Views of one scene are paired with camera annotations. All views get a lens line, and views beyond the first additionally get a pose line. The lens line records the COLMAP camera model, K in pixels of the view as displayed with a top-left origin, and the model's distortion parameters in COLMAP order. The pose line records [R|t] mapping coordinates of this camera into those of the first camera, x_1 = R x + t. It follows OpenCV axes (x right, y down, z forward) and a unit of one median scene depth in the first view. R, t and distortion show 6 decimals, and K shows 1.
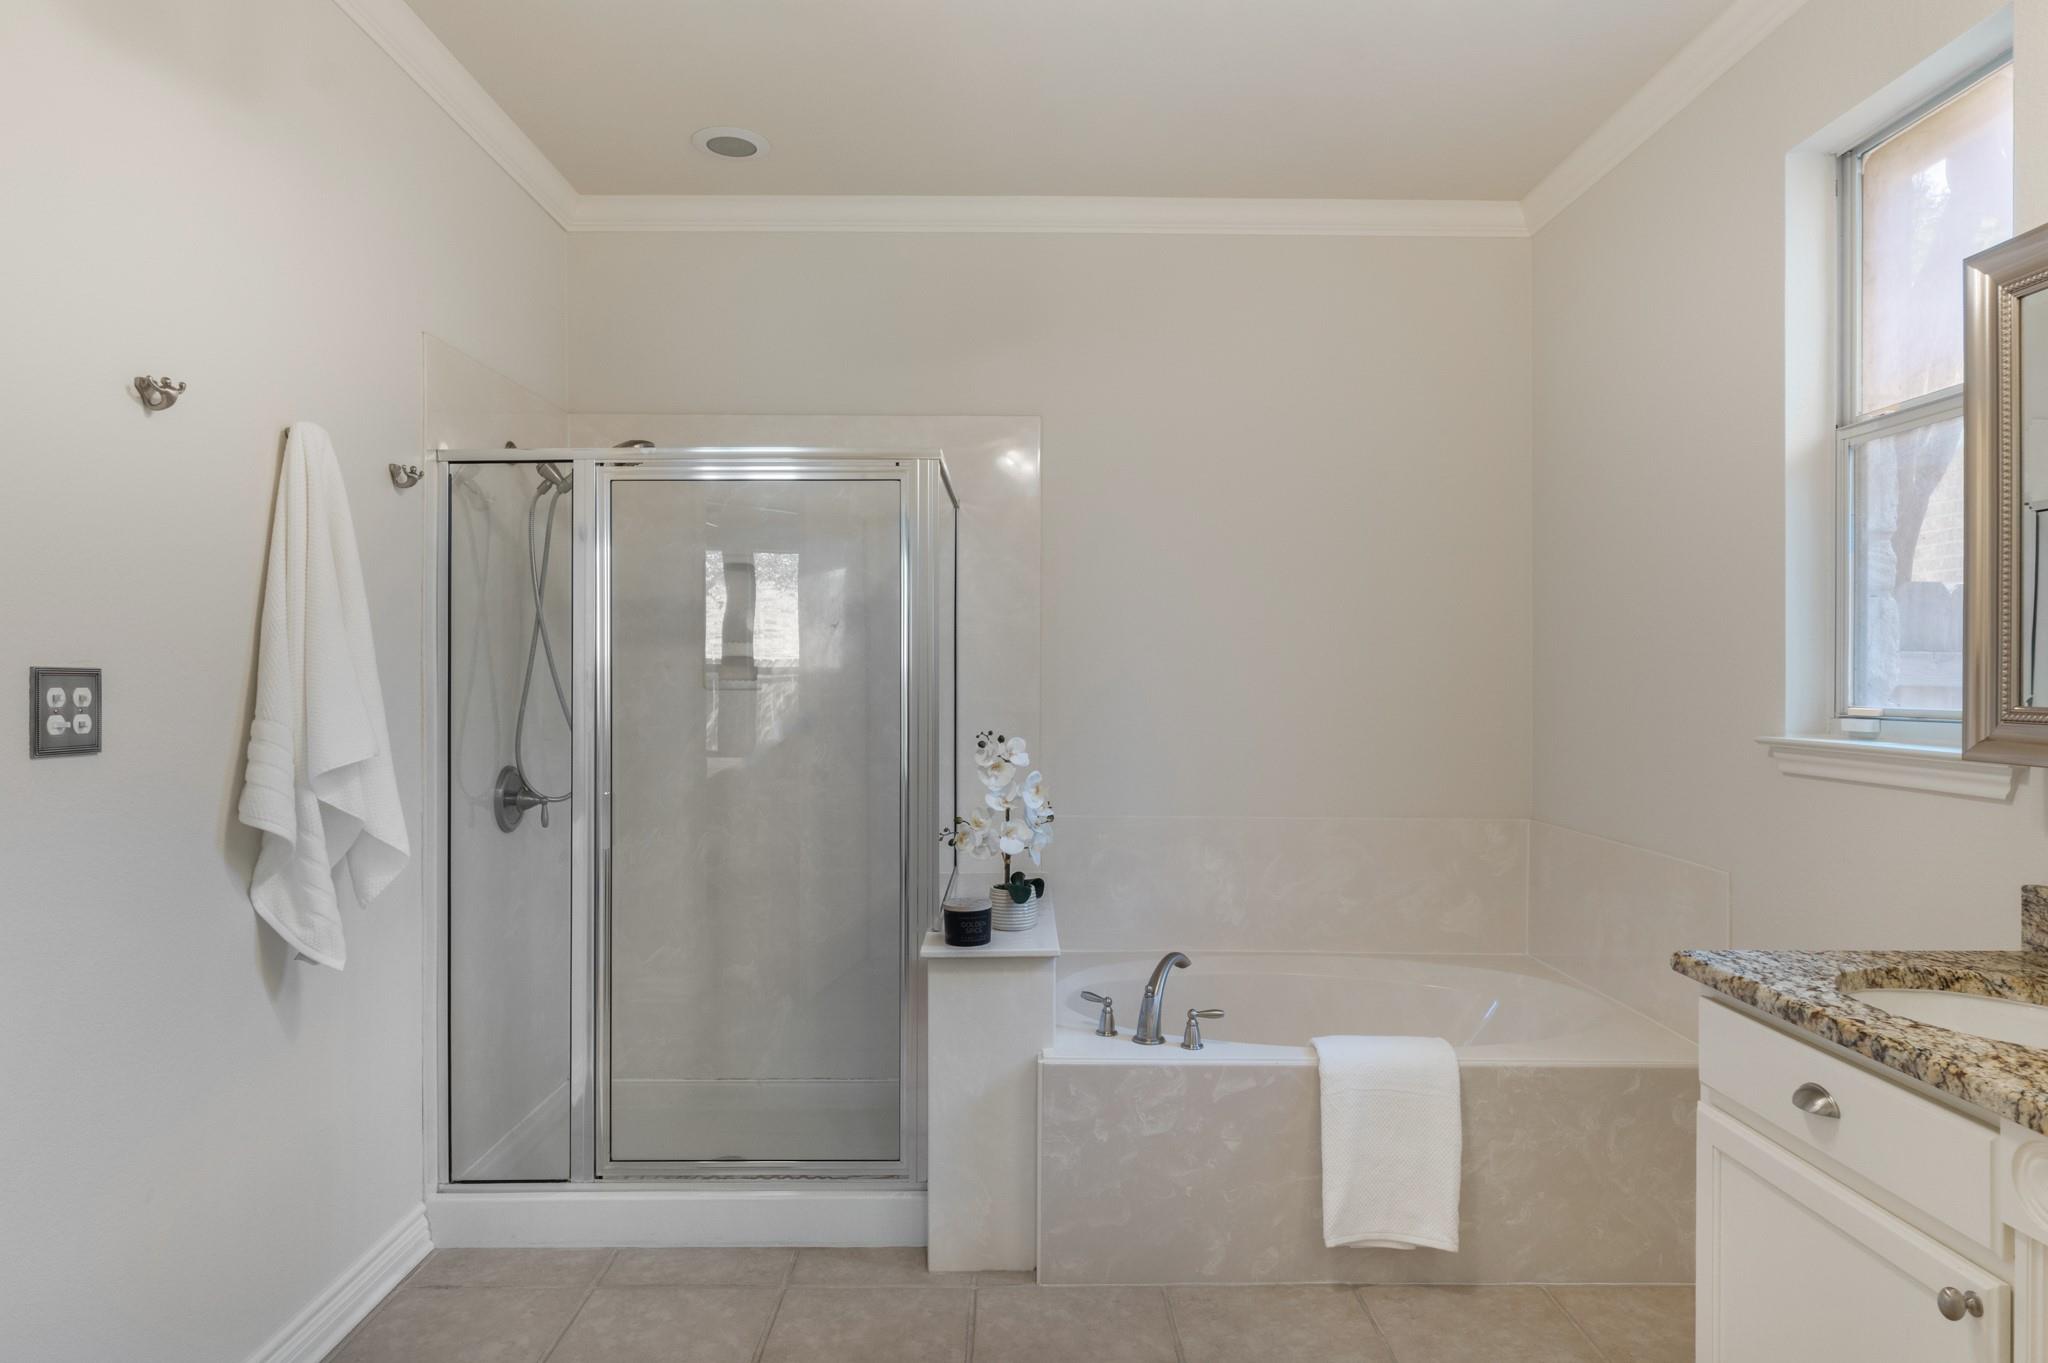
lens RADIAL K [[1277.4, 0, 1024.0], [0, 1277.4, 681.5], [0, 0, 1]] dist [0.004717, -0.000087]
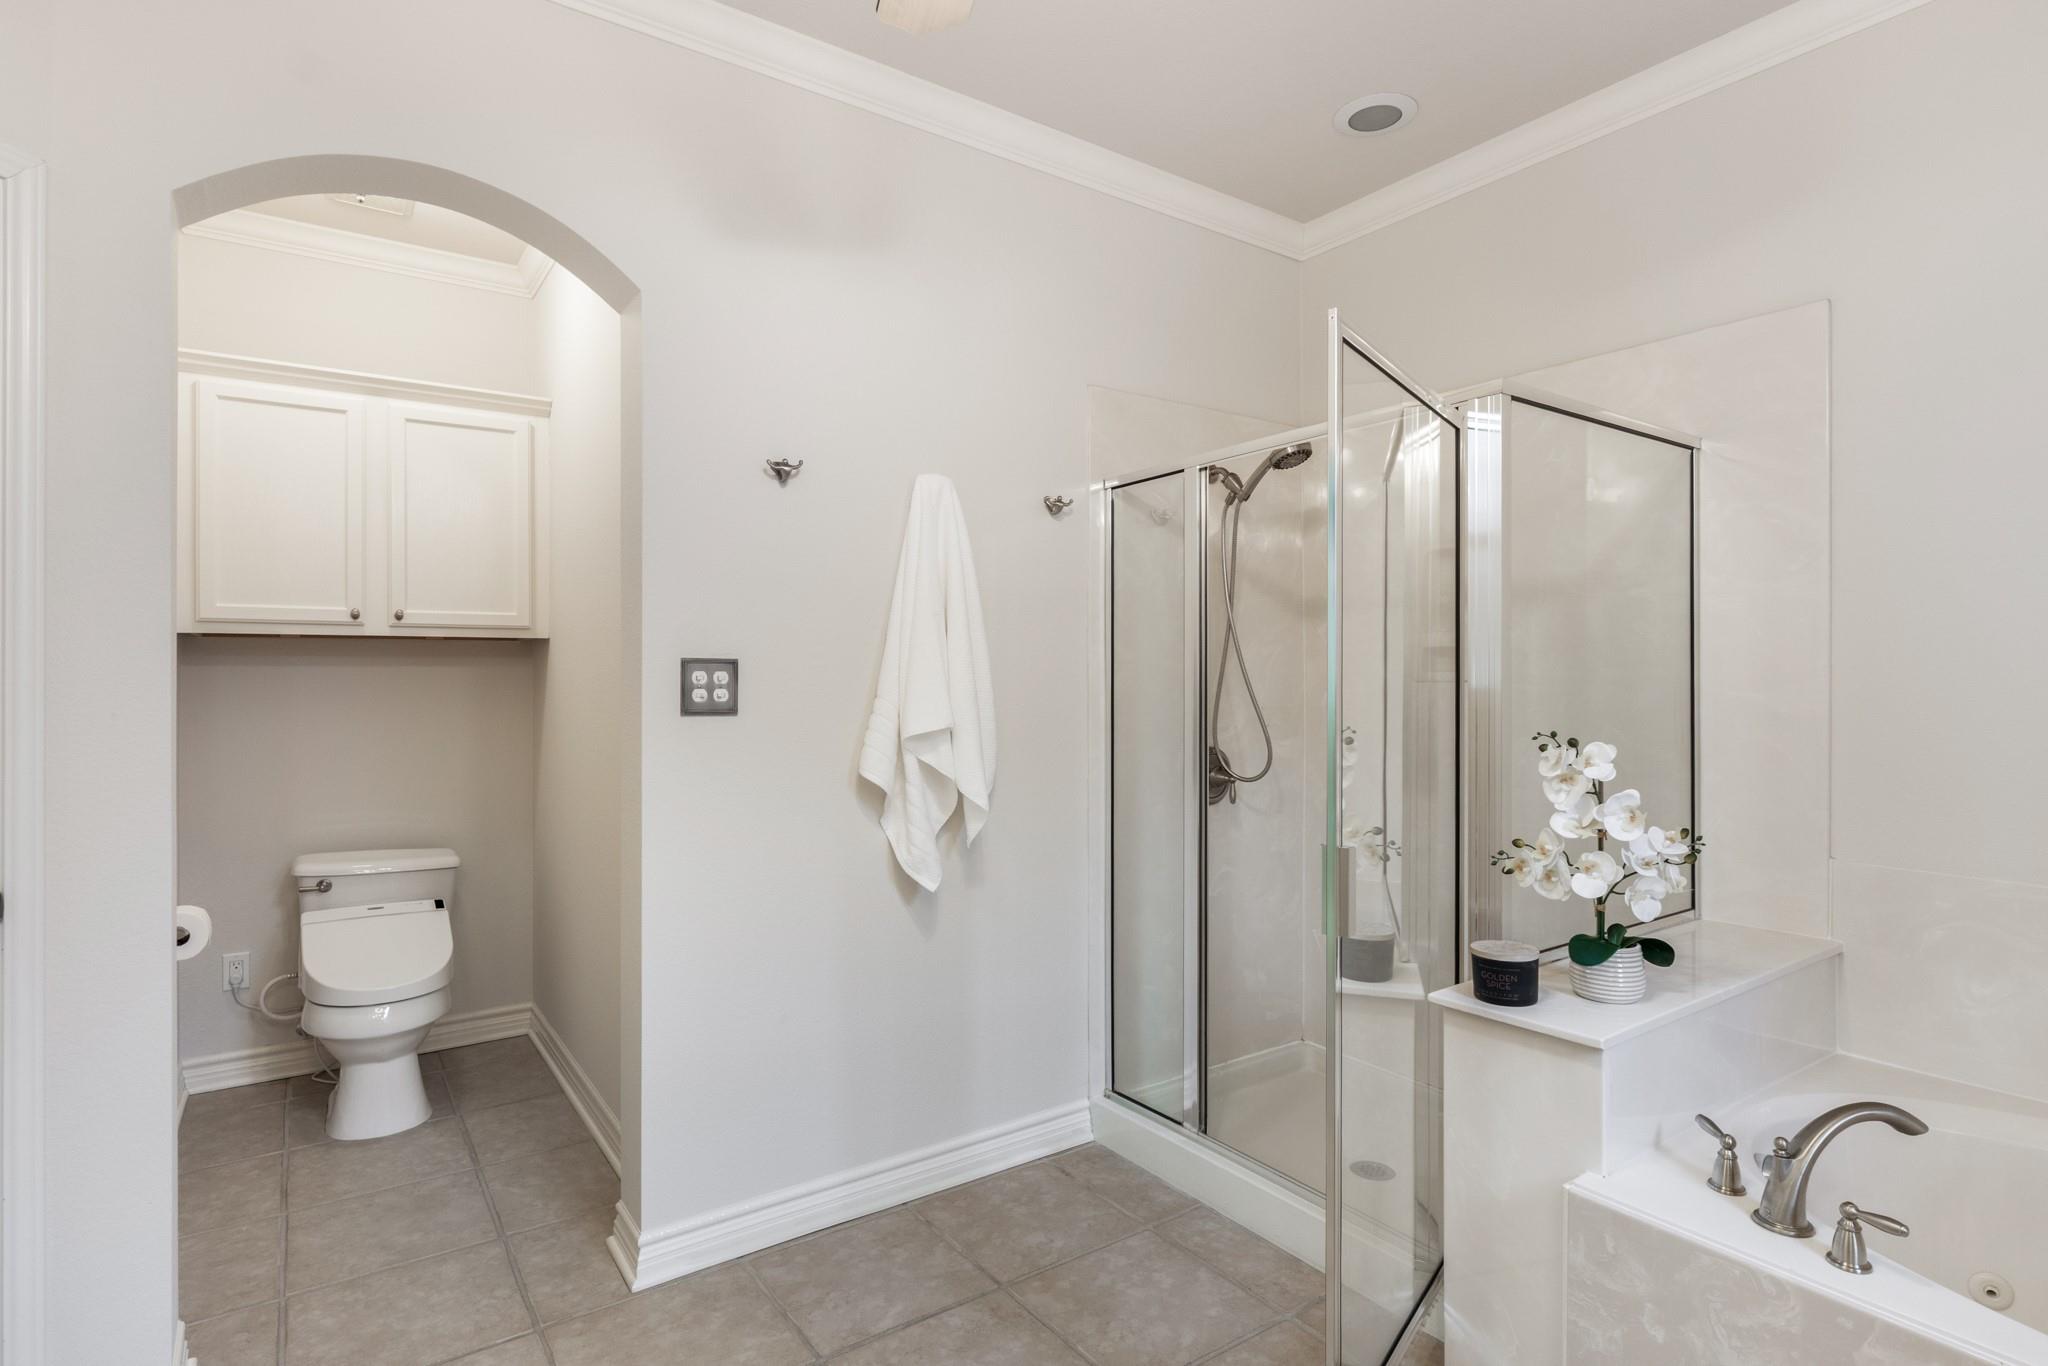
lens RADIAL K [[1046.0, 0, 1028.2], [0, 1046.0, 679.7], [0, 0, 1]] dist [-0.002623, -0.000089]
pose [[0.554072, -0.000852, -0.832468, 0.332727], [-0.003782, 0.999987, -0.003541, 0.011461], [0.832460, 0.005111, 0.554062, 0.404706]]
